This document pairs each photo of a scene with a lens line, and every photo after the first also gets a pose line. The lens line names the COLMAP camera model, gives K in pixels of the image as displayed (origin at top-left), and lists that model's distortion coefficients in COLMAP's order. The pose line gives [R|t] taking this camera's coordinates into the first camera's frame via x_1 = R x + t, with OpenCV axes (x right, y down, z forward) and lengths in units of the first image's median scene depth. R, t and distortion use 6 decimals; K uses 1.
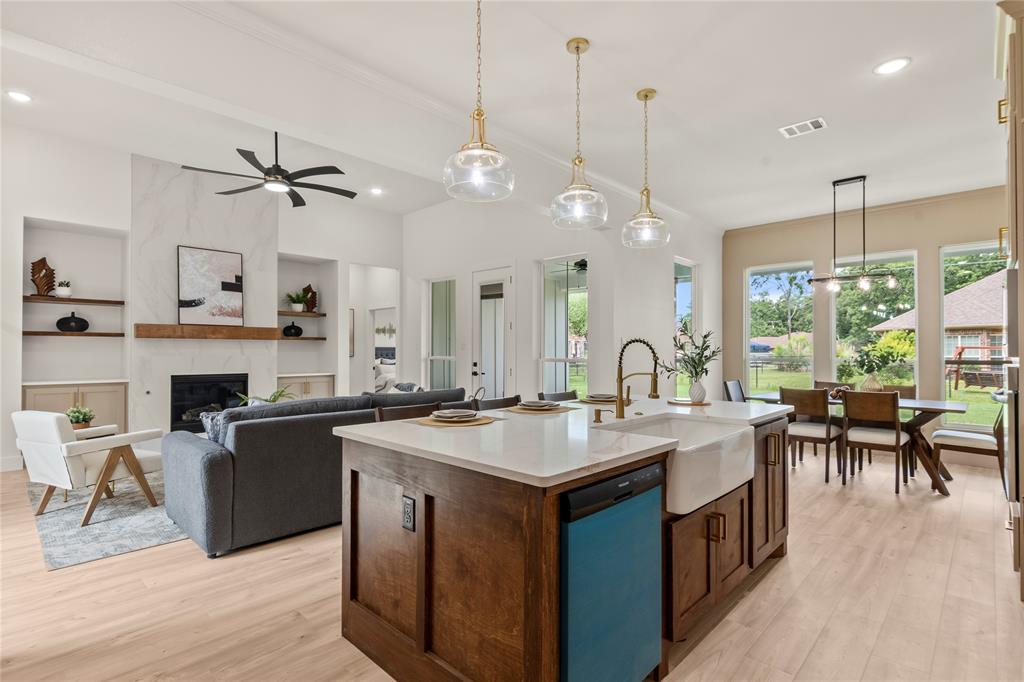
lens RADIAL K [[500.1, 0, 500.2], [0, 500.1, 341.5], [0, 0, 1]] dist [-0.000780, -0.000151]
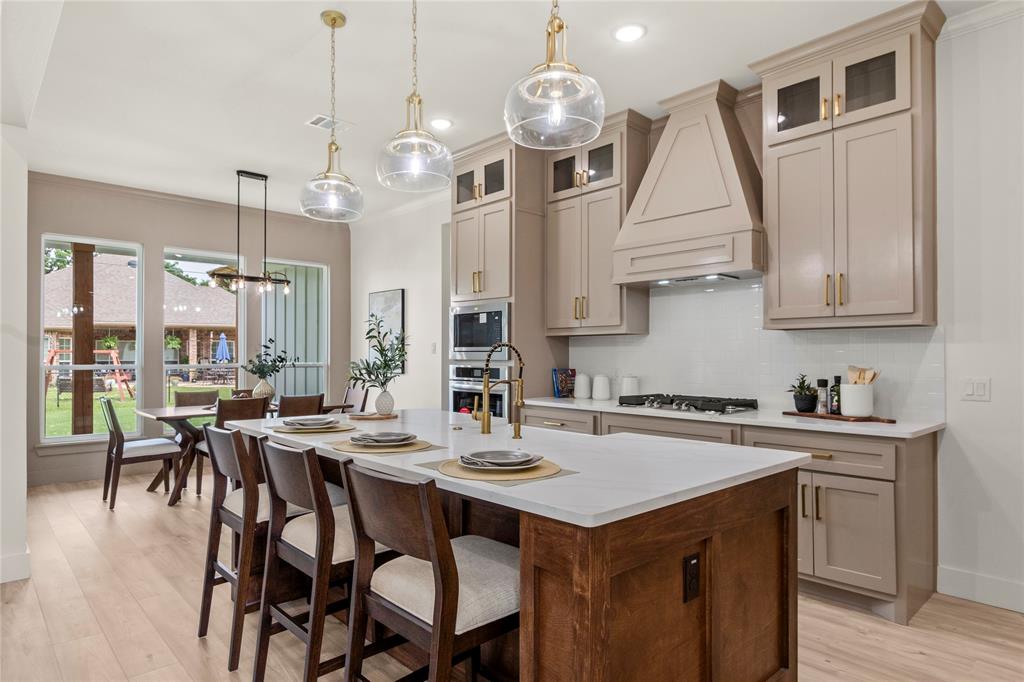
lens RADIAL K [[588.3, 0, 510.8], [0, 588.3, 354.7], [0, 0, 1]] dist [-0.013912, 0.000810]
pose [[0.050744, 0.003402, 0.998706, -0.328484], [-0.021230, 0.999772, -0.002327, 0.009139], [-0.998486, -0.021084, 0.050804, 0.383791]]
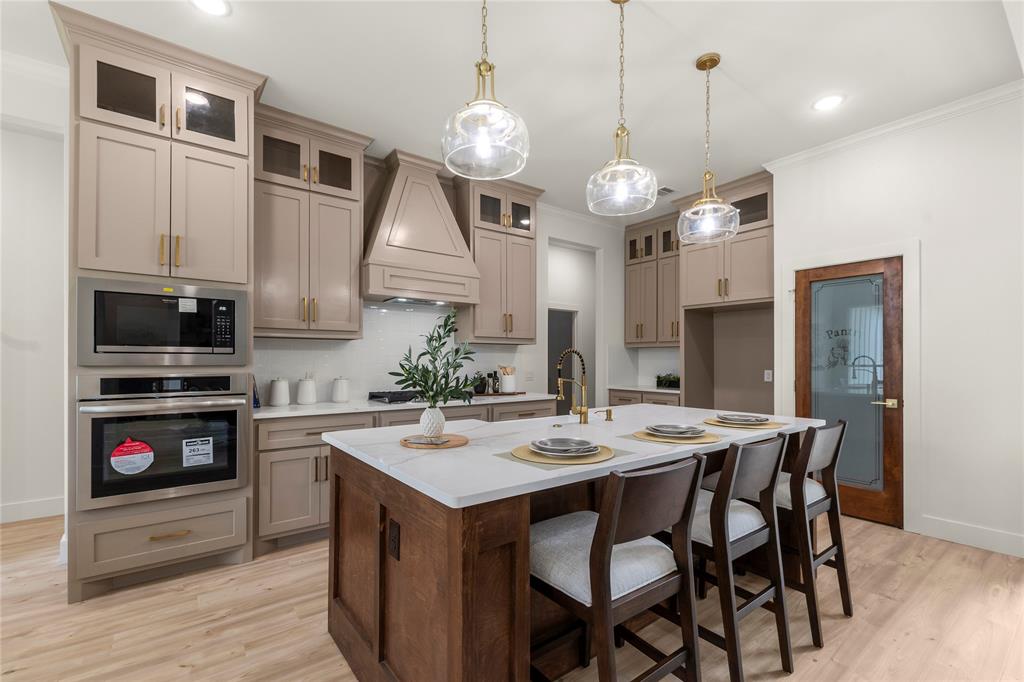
lens RADIAL K [[442.8, 0, 496.1], [0, 442.8, 361.8], [0, 0, 1]] dist [-0.000798, -0.000255]
pose [[-0.985651, -0.002309, 0.168778, 0.113043], [-0.004777, 0.999888, -0.014218, 0.016530], [-0.168726, -0.014821, -0.985552, 0.832334]]
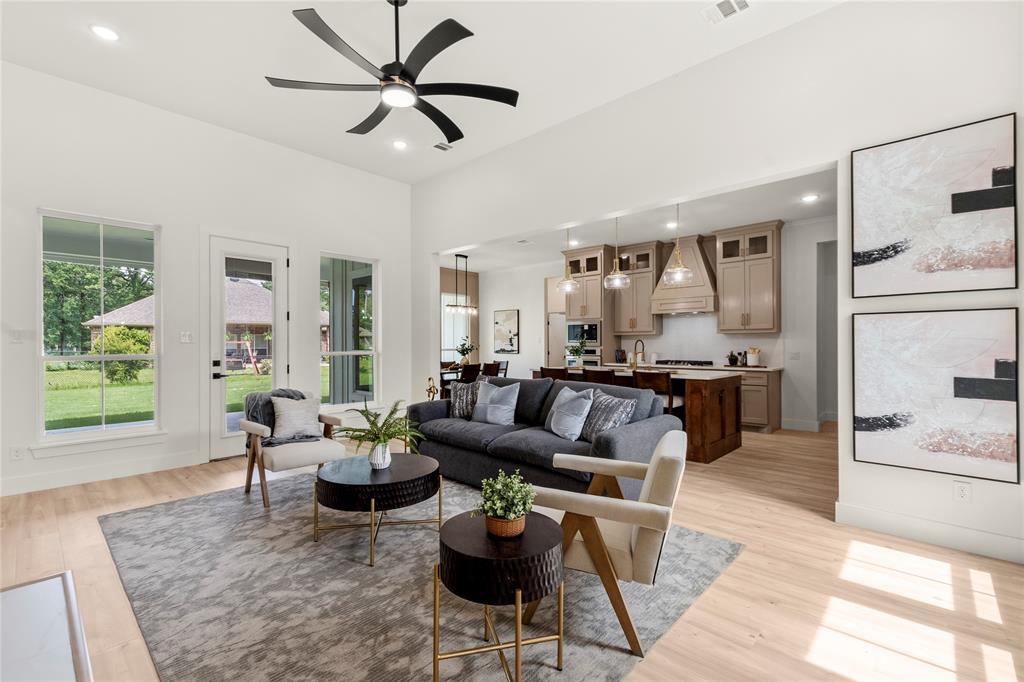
lens RADIAL K [[442.9, 0, 510.2], [0, 442.9, 345.7], [0, 0, 1]] dist [0.001924, 0.000141]
pose [[-0.020520, -0.003659, 0.999783, -0.871098], [-0.016229, 0.999863, 0.003327, 0.013450], [-0.999658, -0.016158, -0.020576, 0.722675]]
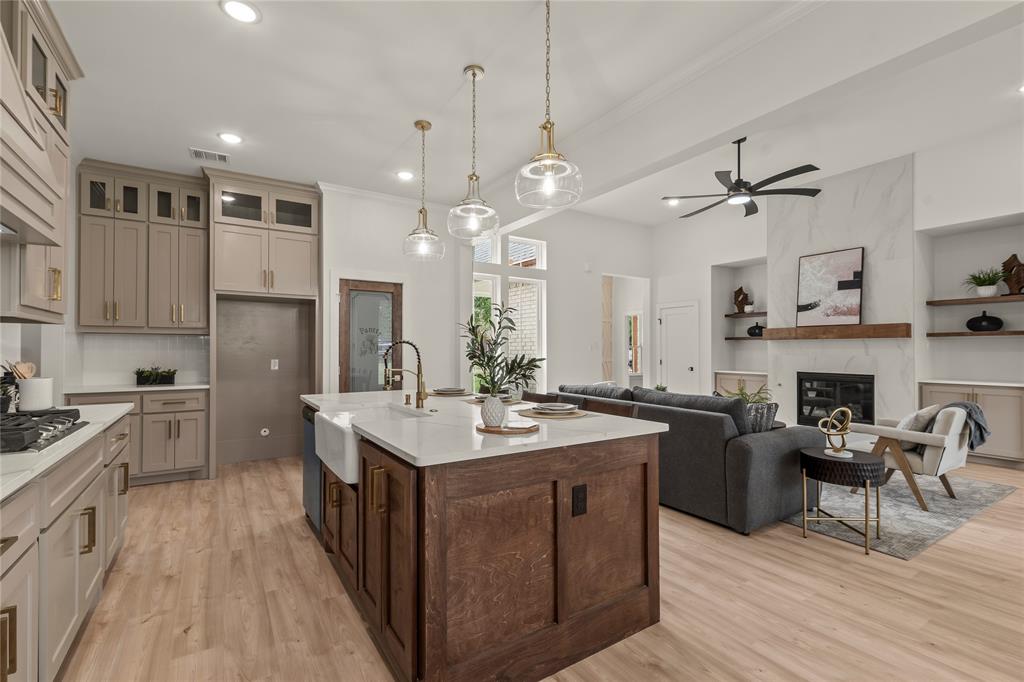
lens RADIAL K [[458.5, 0, 512.0], [0, 458.5, 341.0], [0, 0, 1]] dist [0.000703, 0.000092]
pose [[-0.230784, -0.019640, -0.972807, 0.528122], [0.017045, 0.999561, -0.024224, 0.011823], [0.972856, -0.022172, -0.230348, 0.621613]]
